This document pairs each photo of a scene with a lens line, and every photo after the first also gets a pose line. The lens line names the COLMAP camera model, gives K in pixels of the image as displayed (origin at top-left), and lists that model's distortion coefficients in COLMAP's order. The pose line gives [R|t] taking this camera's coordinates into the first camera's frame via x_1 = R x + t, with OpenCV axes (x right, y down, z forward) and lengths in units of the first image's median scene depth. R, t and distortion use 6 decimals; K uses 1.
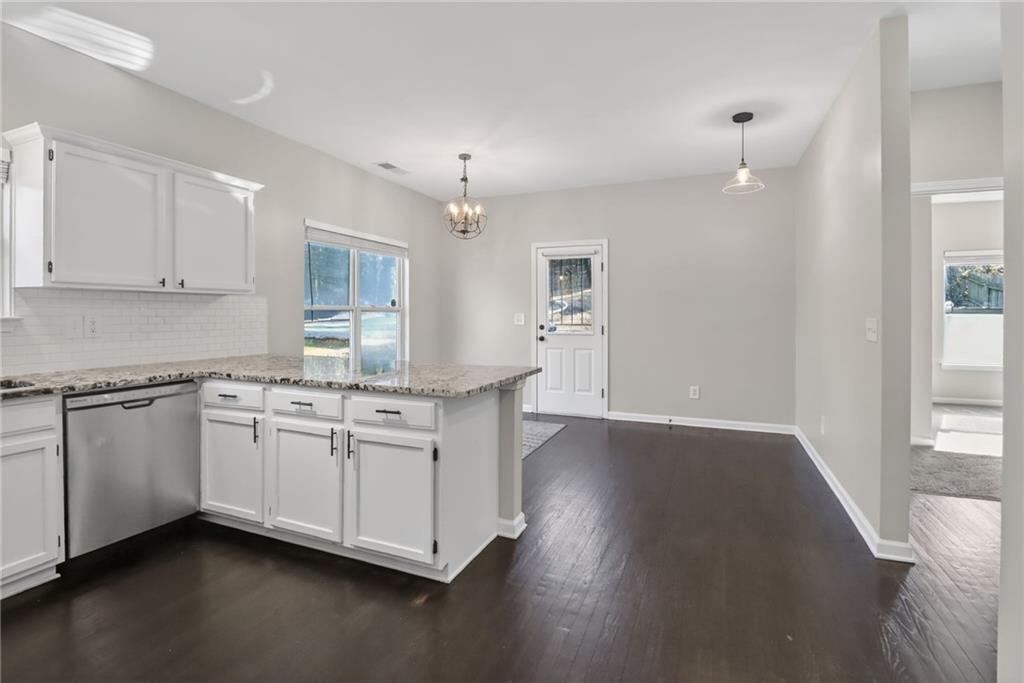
lens RADIAL K [[484.5, 0, 511.9], [0, 484.5, 312.9], [0, 0, 1]] dist [0.002553, -0.011890]
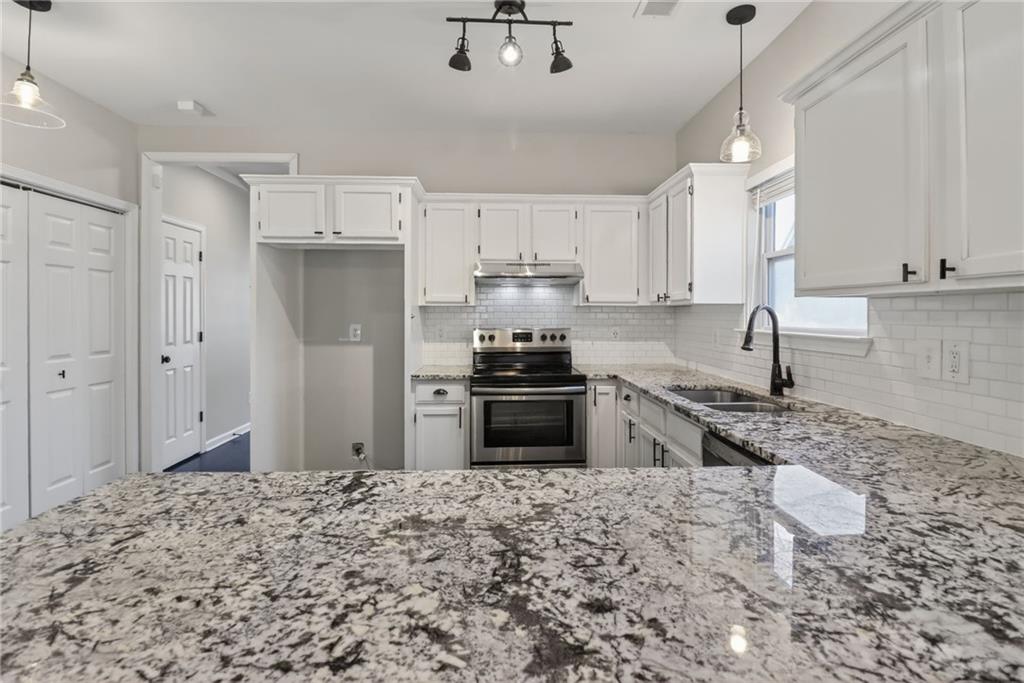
lens RADIAL K [[473.4, 0, 511.8], [0, 473.4, 315.9], [0, 0, 1]] dist [-0.009995, -0.000636]
pose [[-0.903351, -0.002941, -0.428892, -0.219311], [-0.004730, 0.999984, 0.003105, -0.023543], [0.428876, 0.004833, -0.903350, 1.376587]]
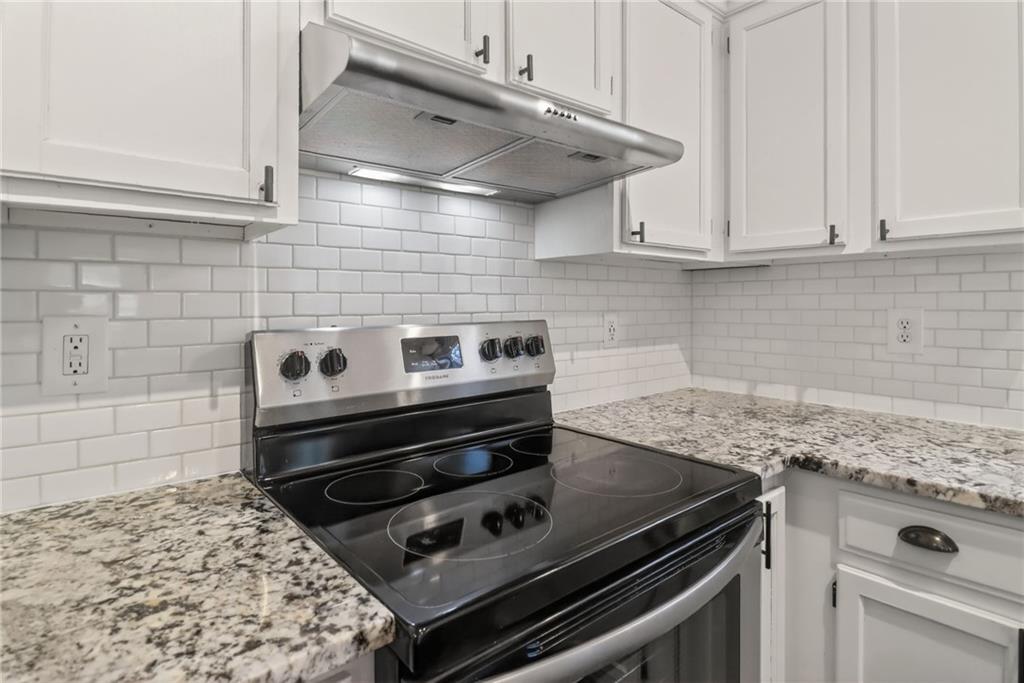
lens RADIAL K [[528.7, 0, 507.0], [0, 528.7, 303.5], [0, 0, 1]] dist [0.001793, -0.012766]
pose [[-0.465879, -0.003926, -0.884840, -0.469197], [0.000207, 0.999990, -0.004546, 0.002607], [0.884849, -0.002301, -0.465873, 0.386802]]
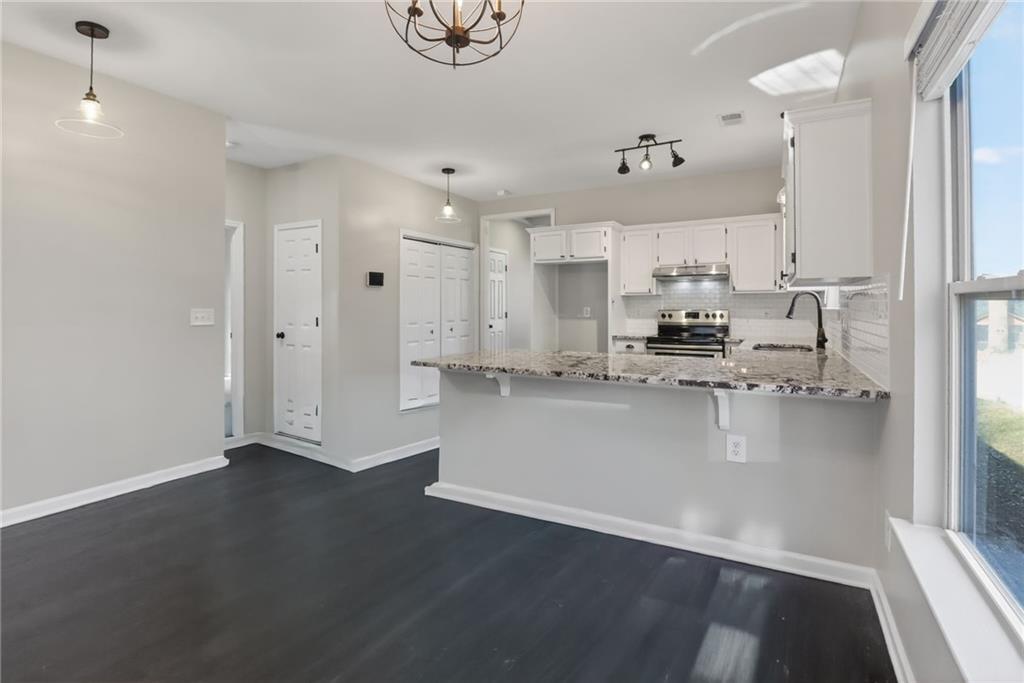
lens RADIAL K [[469.2, 0, 516.1], [0, 469.2, 304.4], [0, 0, 1]] dist [-0.000450, -0.000104]
pose [[-0.994761, -0.000880, 0.102222, -0.294112], [-0.000909, 1.000000, -0.000235, -0.003608], [-0.102221, -0.000327, -0.994762, 2.260143]]
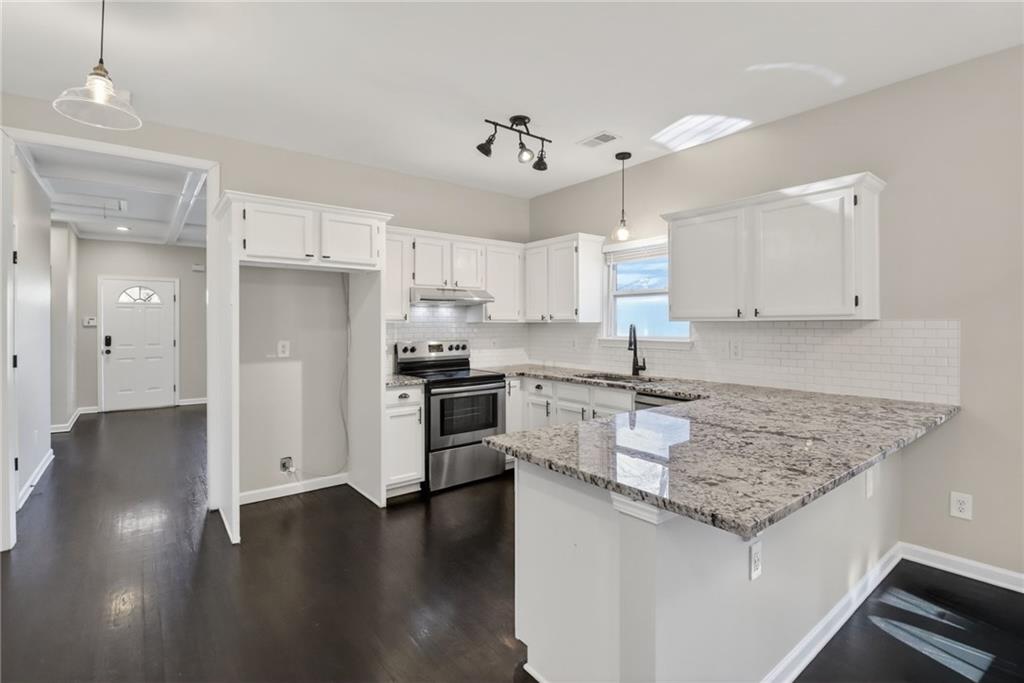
lens RADIAL K [[472.1, 0, 508.1], [0, 472.1, 323.1], [0, 0, 1]] dist [-0.001199, -0.000255]
pose [[-0.493055, -0.005688, -0.869980, 0.519251], [-0.000538, 0.999980, -0.006234, -0.036584], [0.869998, -0.002606, -0.493048, 1.192674]]
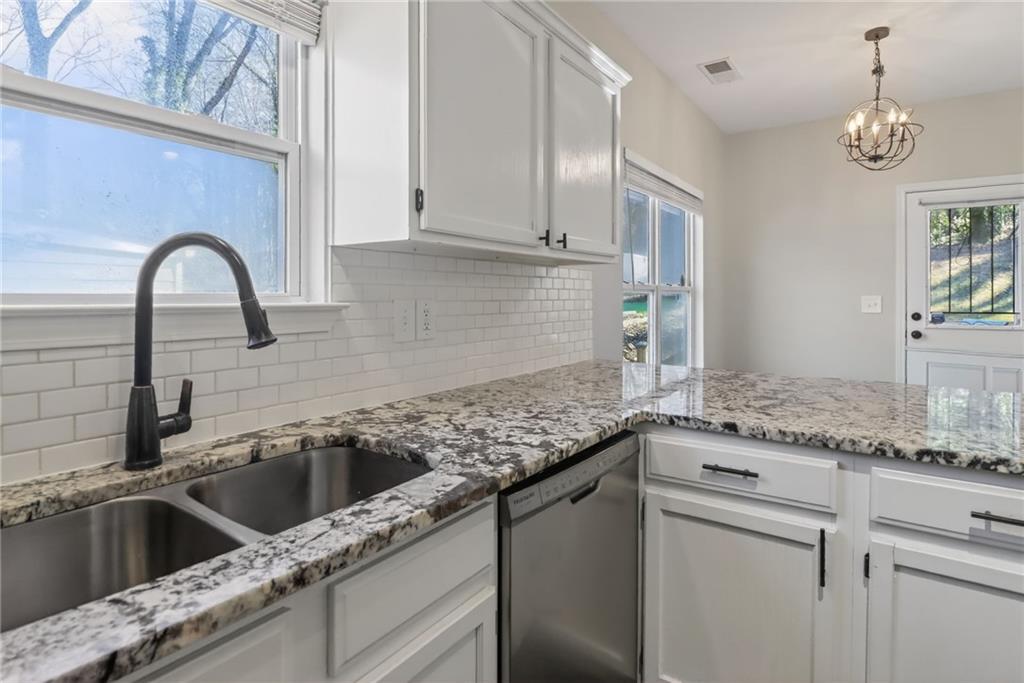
lens RADIAL K [[533.8, 0, 513.6], [0, 533.8, 294.6], [0, 0, 1]] dist [-0.000745, -0.000135]
pose [[0.977479, -0.002621, -0.211015, -0.700800], [0.002346, 0.999996, -0.001554, 0.000796], [0.211018, 0.001023, 0.977482, 0.459481]]
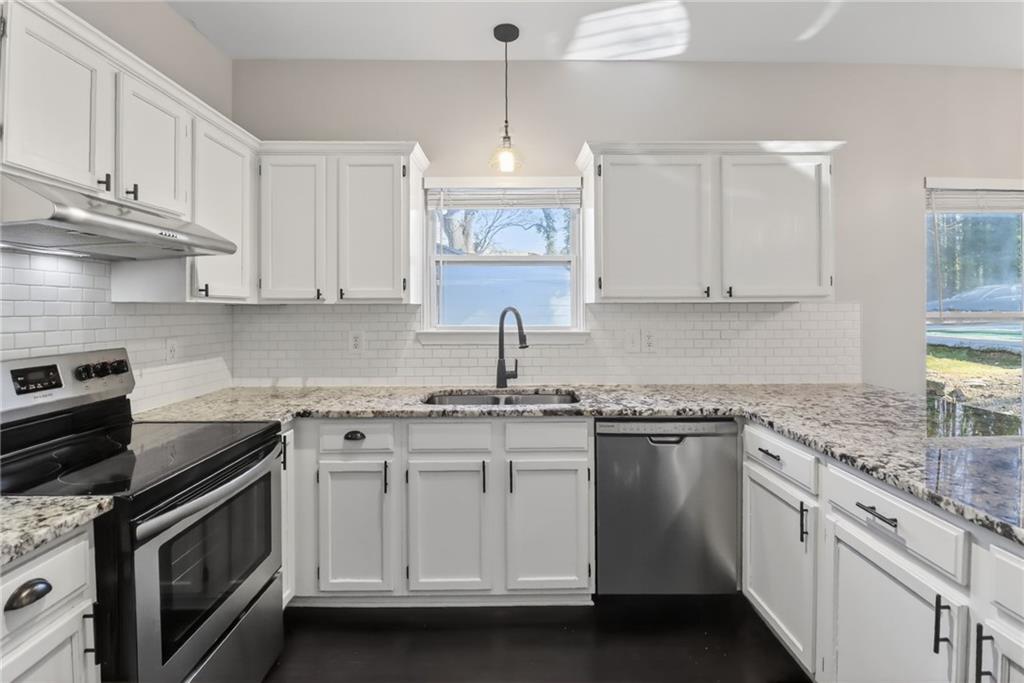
lens RADIAL K [[484.5, 0, 511.9], [0, 484.5, 312.9], [0, 0, 1]] dist [0.002553, -0.011890]
pose [[0.397420, -0.001146, -0.917636, -0.101358], [0.004508, 0.999990, 0.000704, -0.032177], [0.917626, -0.004417, 0.397421, 0.400554]]
